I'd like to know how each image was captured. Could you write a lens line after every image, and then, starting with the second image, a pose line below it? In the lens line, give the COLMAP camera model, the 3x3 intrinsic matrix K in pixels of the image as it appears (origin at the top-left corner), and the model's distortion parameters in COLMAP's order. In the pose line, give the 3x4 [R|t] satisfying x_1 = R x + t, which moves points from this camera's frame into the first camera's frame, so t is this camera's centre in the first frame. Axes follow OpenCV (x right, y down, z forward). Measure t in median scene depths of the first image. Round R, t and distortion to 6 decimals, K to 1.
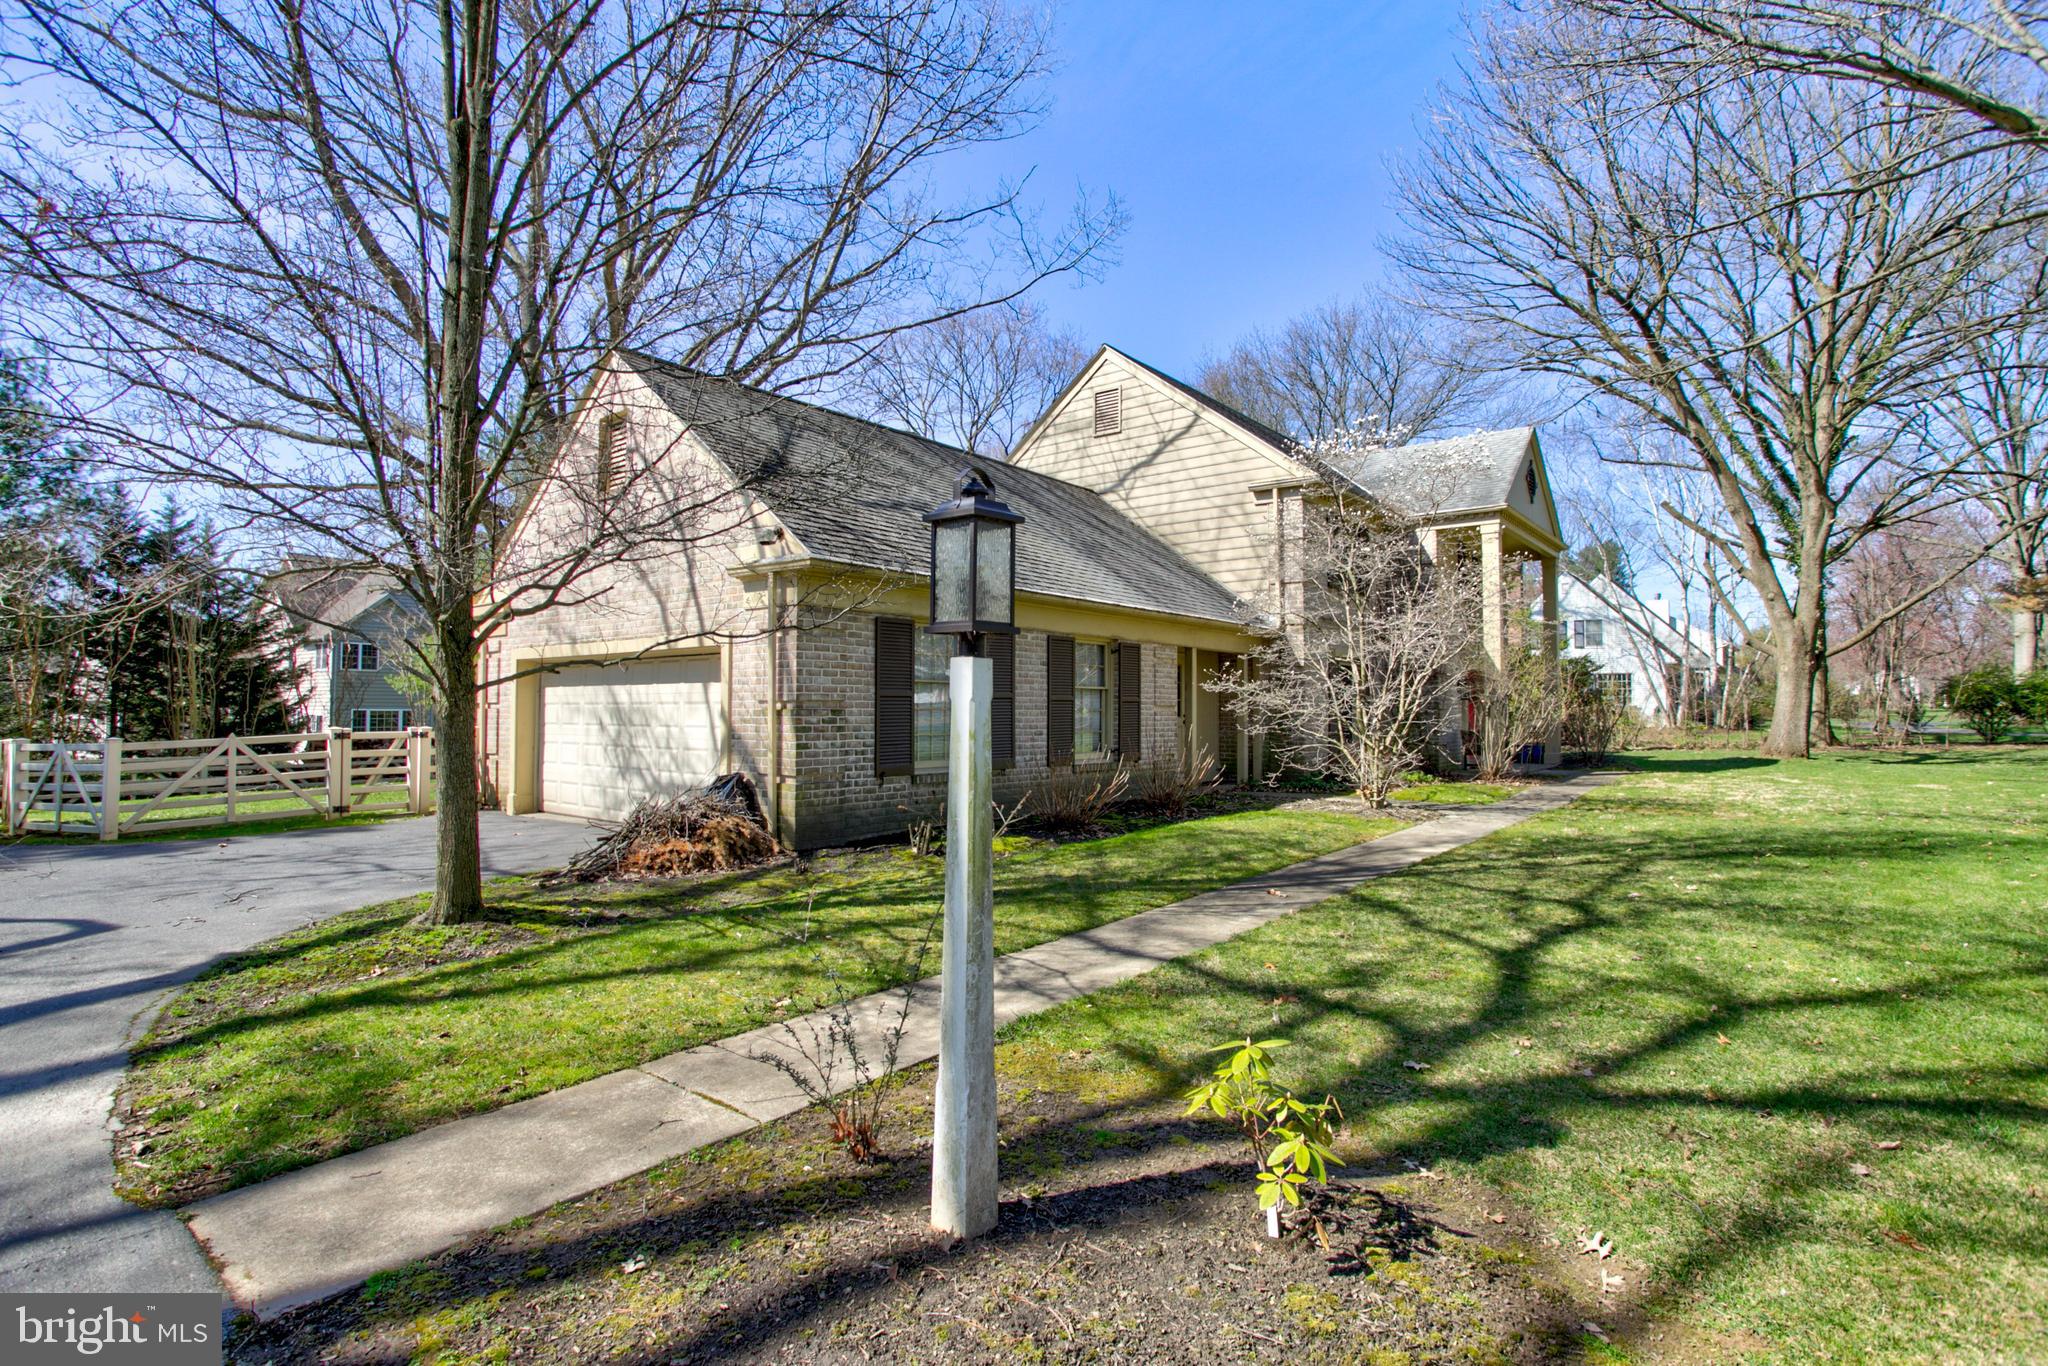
lens RADIAL K [[1008.7, 0, 1011.8], [0, 1008.7, 671.8], [0, 0, 1]] dist [-0.051640, 0.039417]
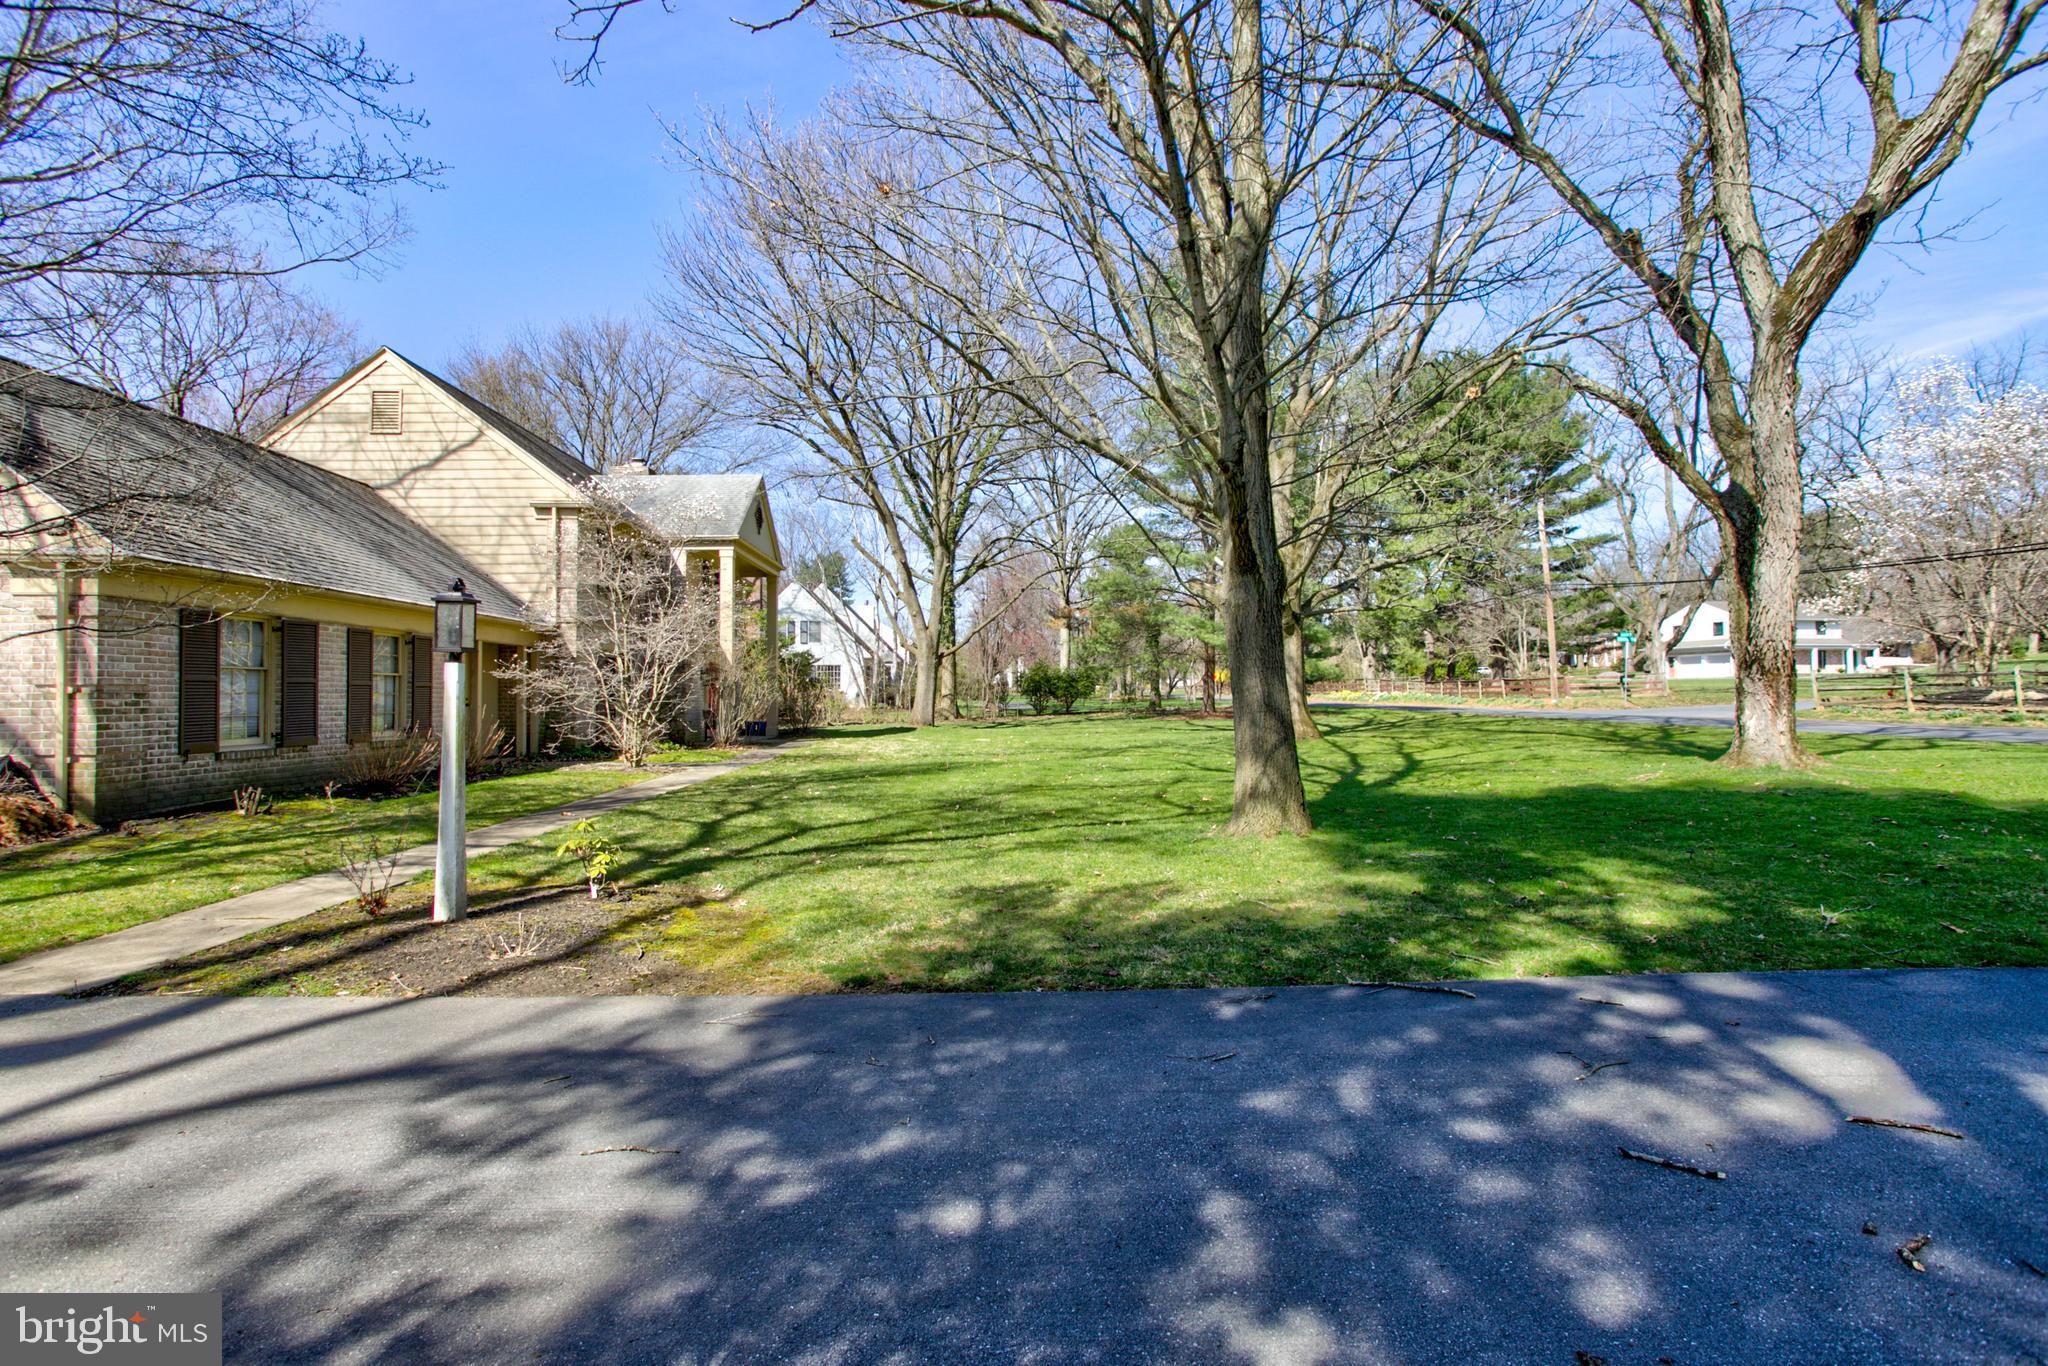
lens RADIAL K [[1008.7, 0, 1011.8], [0, 1008.7, 671.8], [0, 0, 1]] dist [-0.051640, 0.039417]
pose [[0.759790, 0.008930, 0.650107, -0.105911], [-0.017361, 0.999828, 0.006556, -0.006041], [-0.649937, -0.016268, 0.759814, -0.290092]]
